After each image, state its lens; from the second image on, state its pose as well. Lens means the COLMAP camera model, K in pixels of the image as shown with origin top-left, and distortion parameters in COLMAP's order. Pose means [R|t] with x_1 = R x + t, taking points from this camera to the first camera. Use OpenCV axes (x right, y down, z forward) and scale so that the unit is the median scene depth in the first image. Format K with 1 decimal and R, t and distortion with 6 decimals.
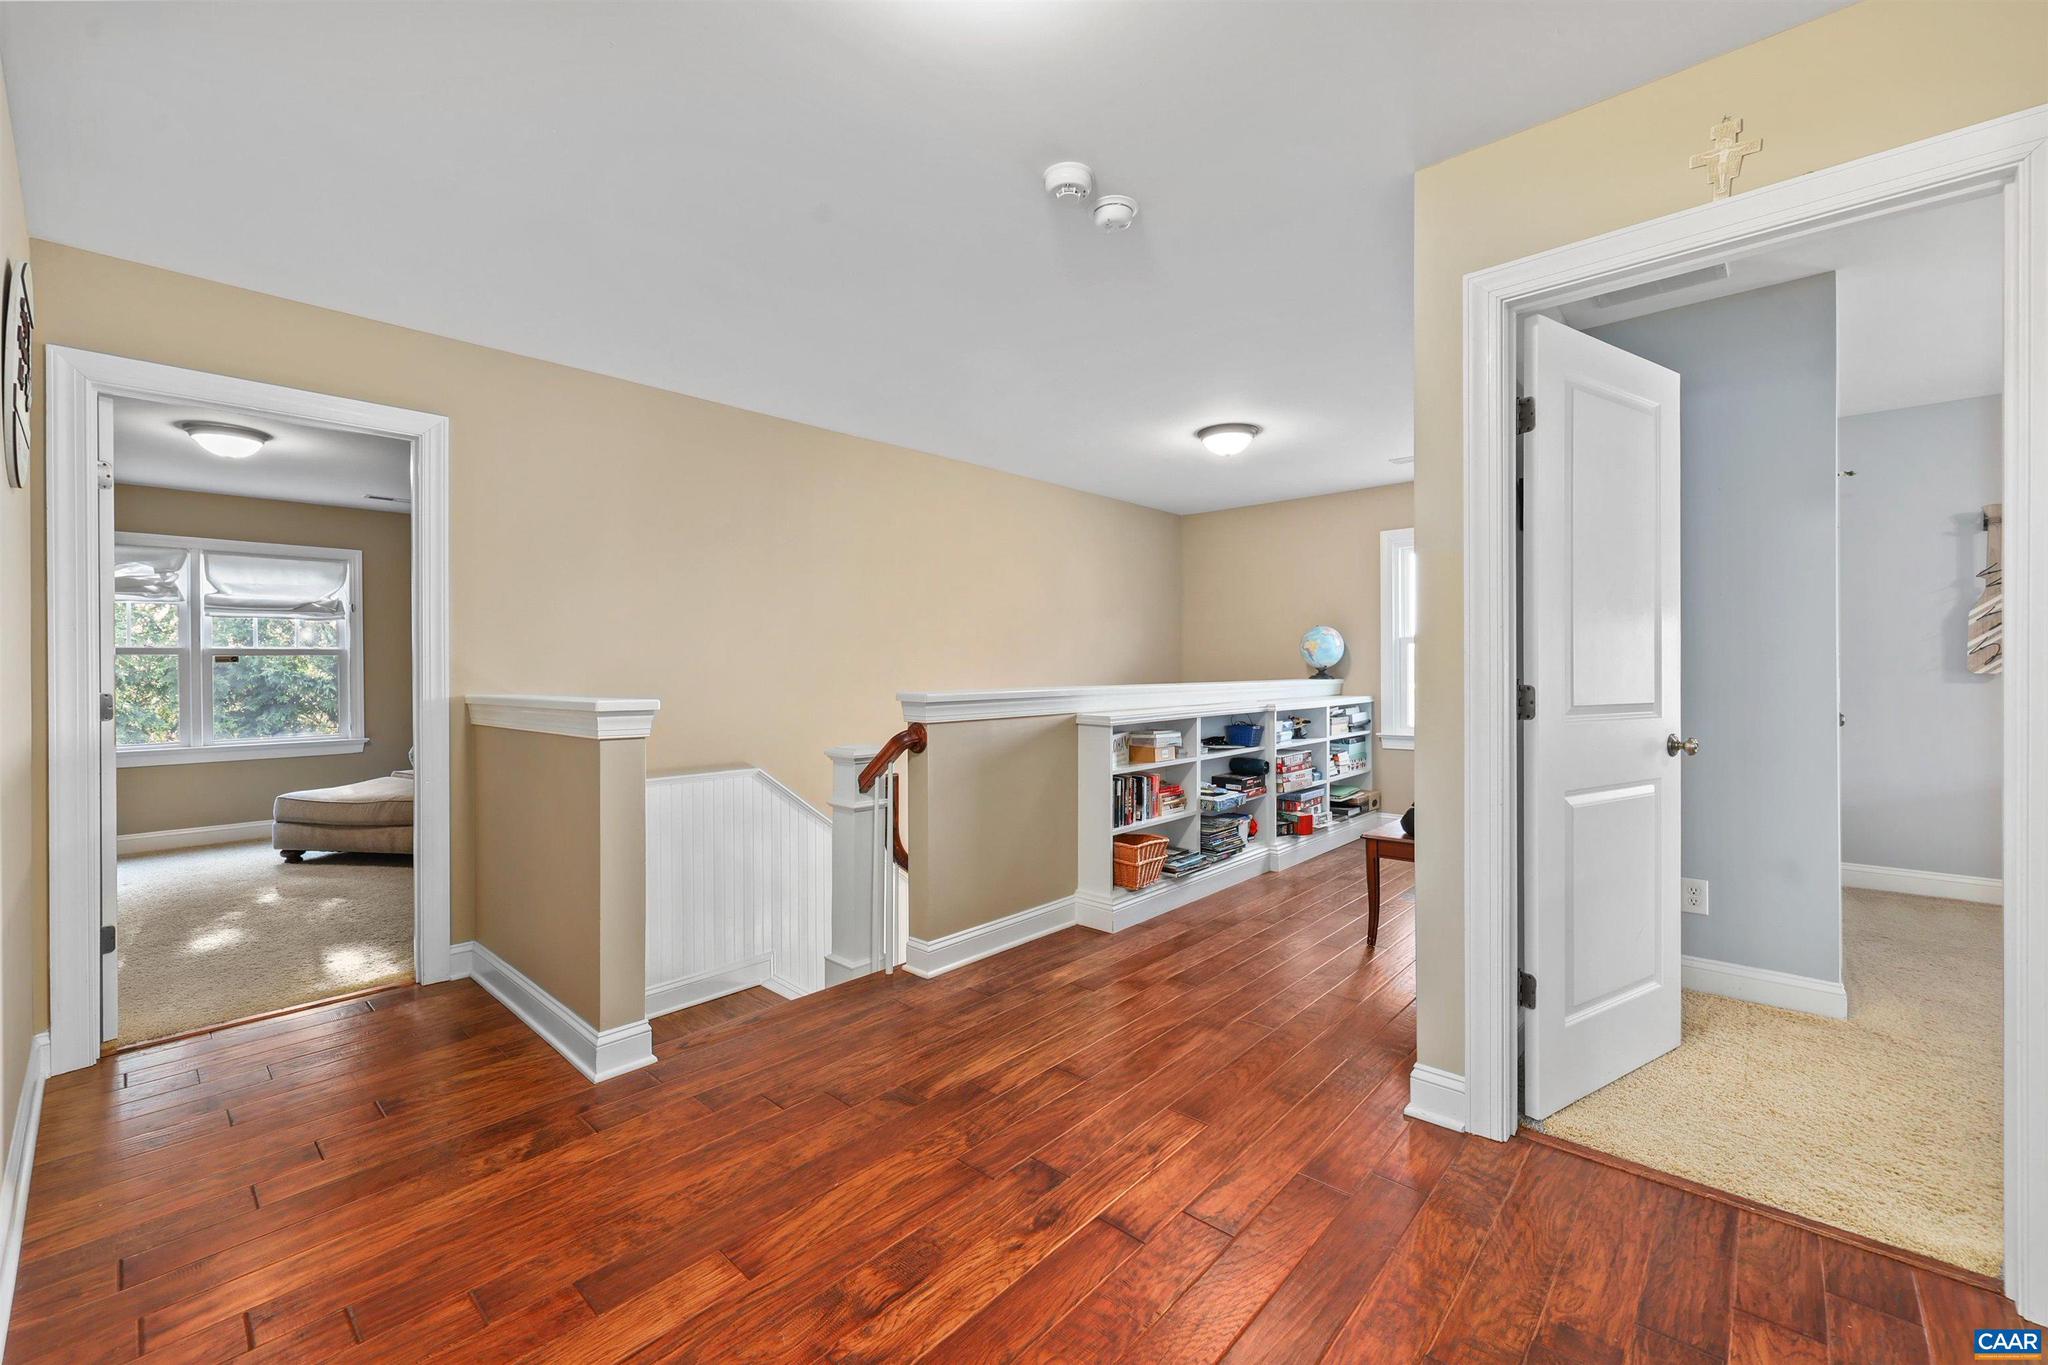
lens RADIAL K [[820.0, 0, 1024.0], [0, 820.0, 682.5], [0, 0, 1]] dist [0.000900, 0.000108]
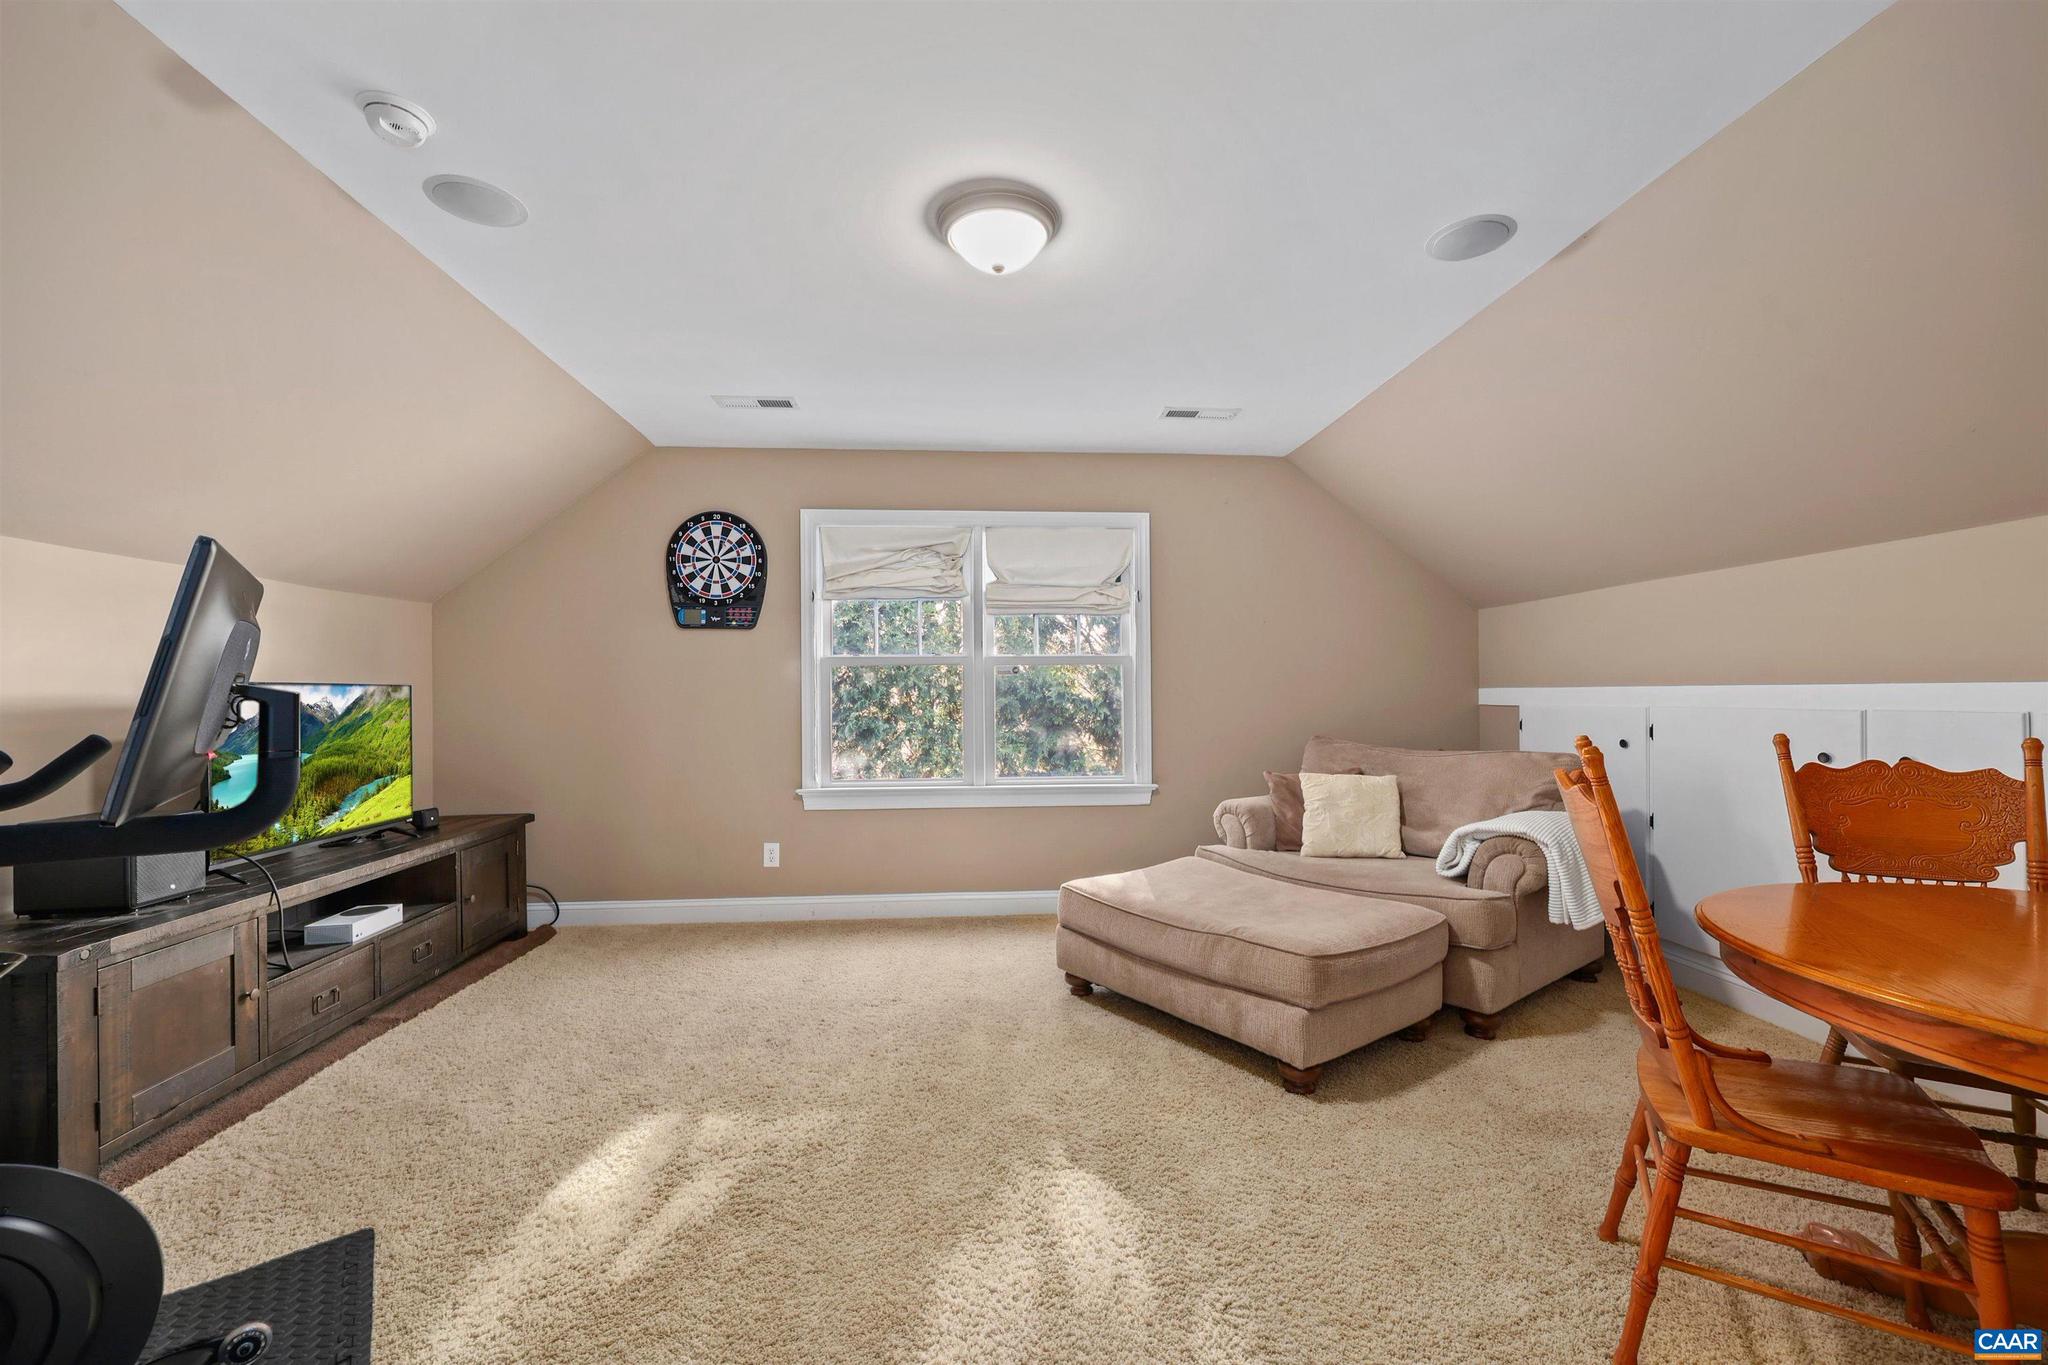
lens RADIAL K [[848.8, 0, 1024.0], [0, 848.8, 682.5], [0, 0, 1]] dist [0.000009, -0.000003]
pose [[0.732645, -0.003525, -0.680602, -0.420931], [-0.006257, 0.999909, -0.011914, -0.005215], [0.680583, 0.012987, 0.732556, 0.434255]]
